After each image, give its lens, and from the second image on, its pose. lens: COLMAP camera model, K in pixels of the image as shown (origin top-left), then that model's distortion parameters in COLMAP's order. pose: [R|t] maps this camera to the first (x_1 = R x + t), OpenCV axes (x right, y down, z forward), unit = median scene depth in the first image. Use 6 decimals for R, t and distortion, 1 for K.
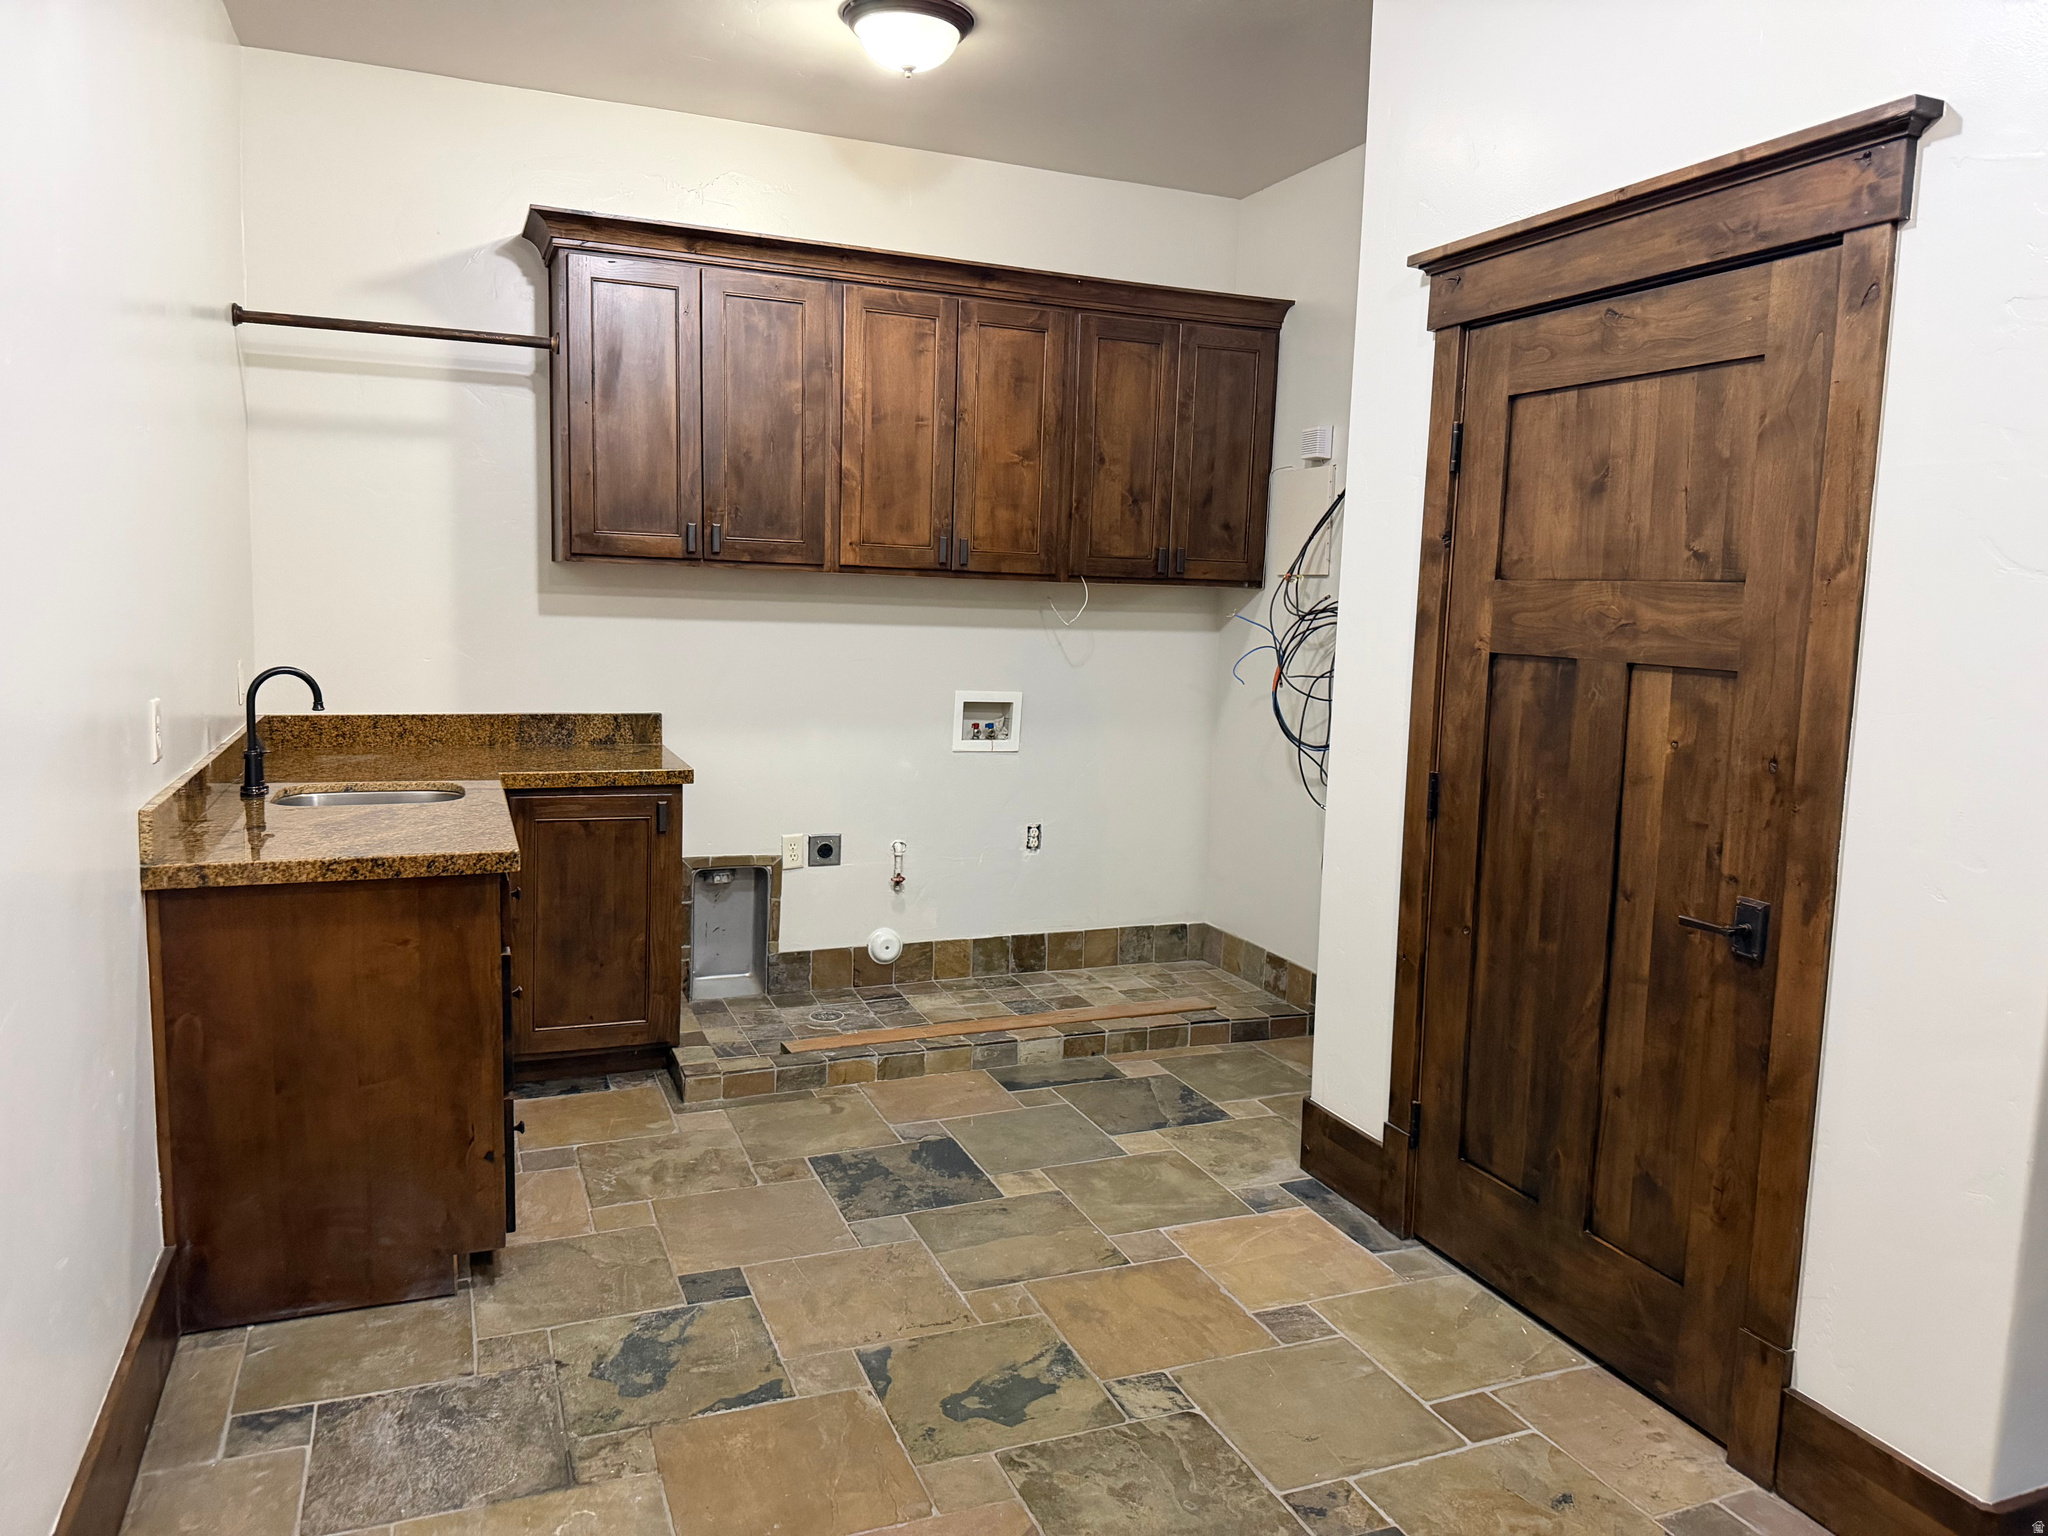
lens RADIAL K [[1433.1, 0, 1024.0], [0, 1433.1, 768.0], [0, 0, 1]] dist [0.100675, -0.181293]
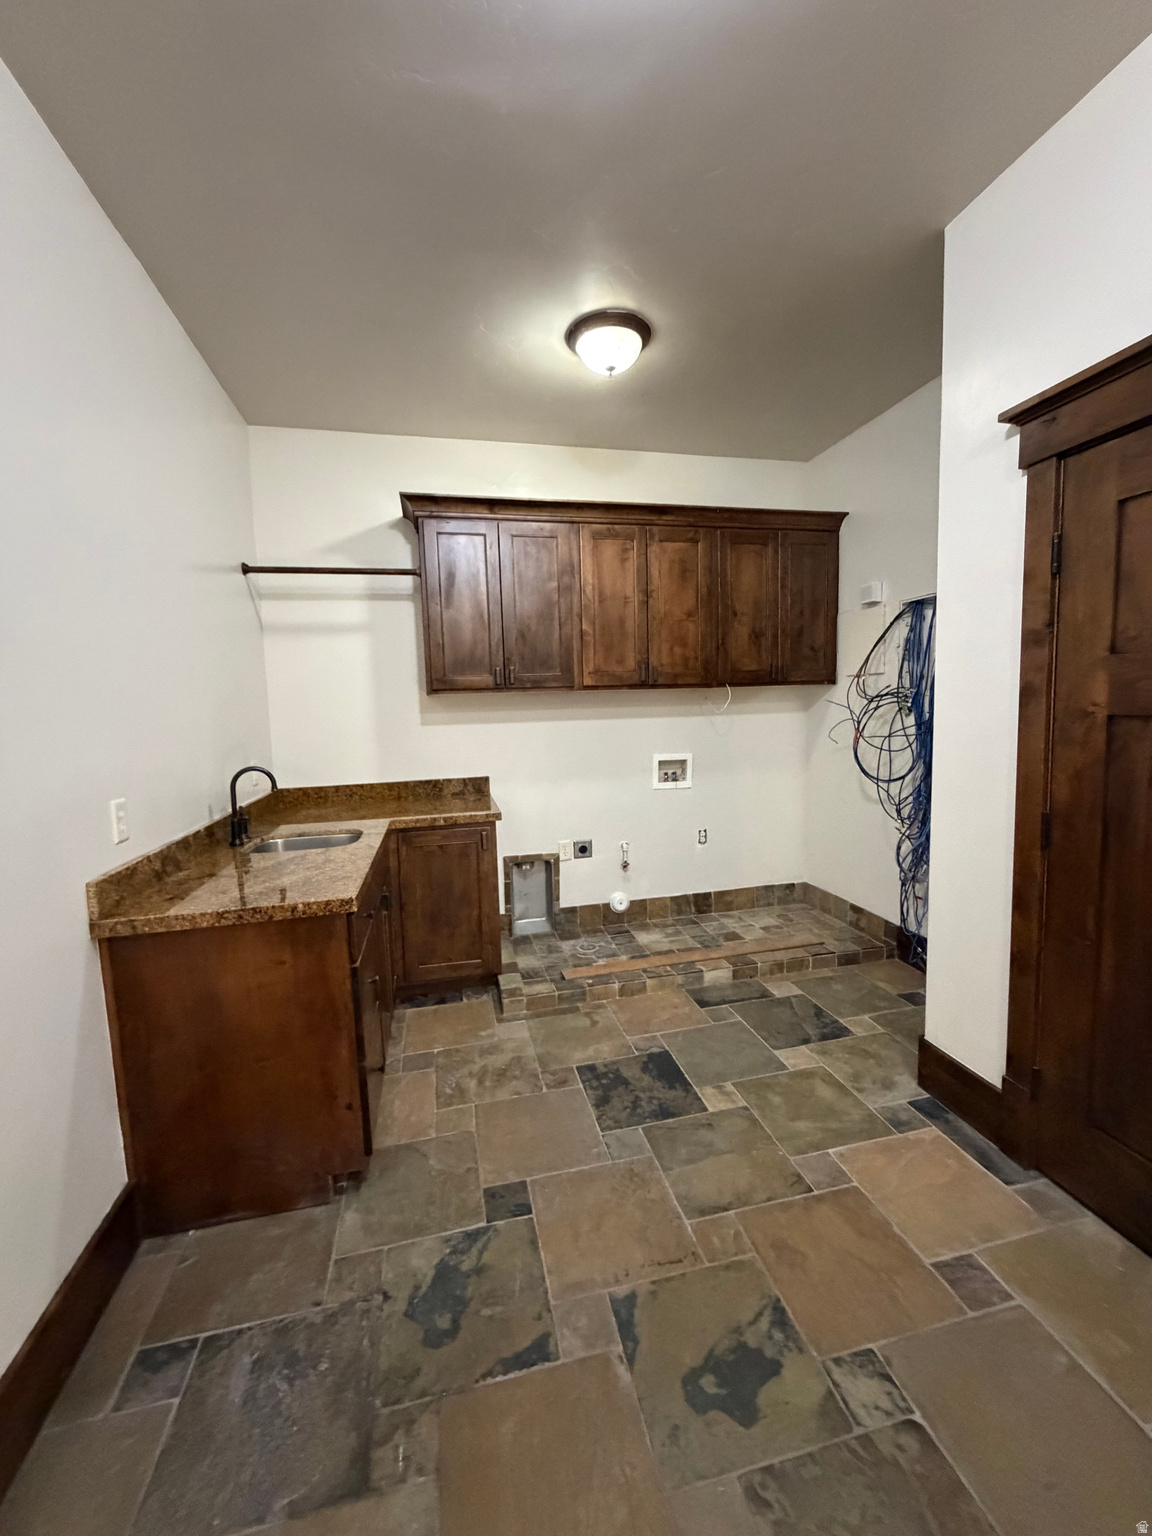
lens RADIAL K [[613.4, 0, 576.0], [0, 613.4, 768.0], [0, 0, 1]] dist [0.000528, -0.000141]
pose [[0.985562, -0.044742, -0.163294, -0.023640], [0.041902, 0.998905, -0.020800, -0.031231], [0.164046, 0.013658, 0.986358, 0.302148]]
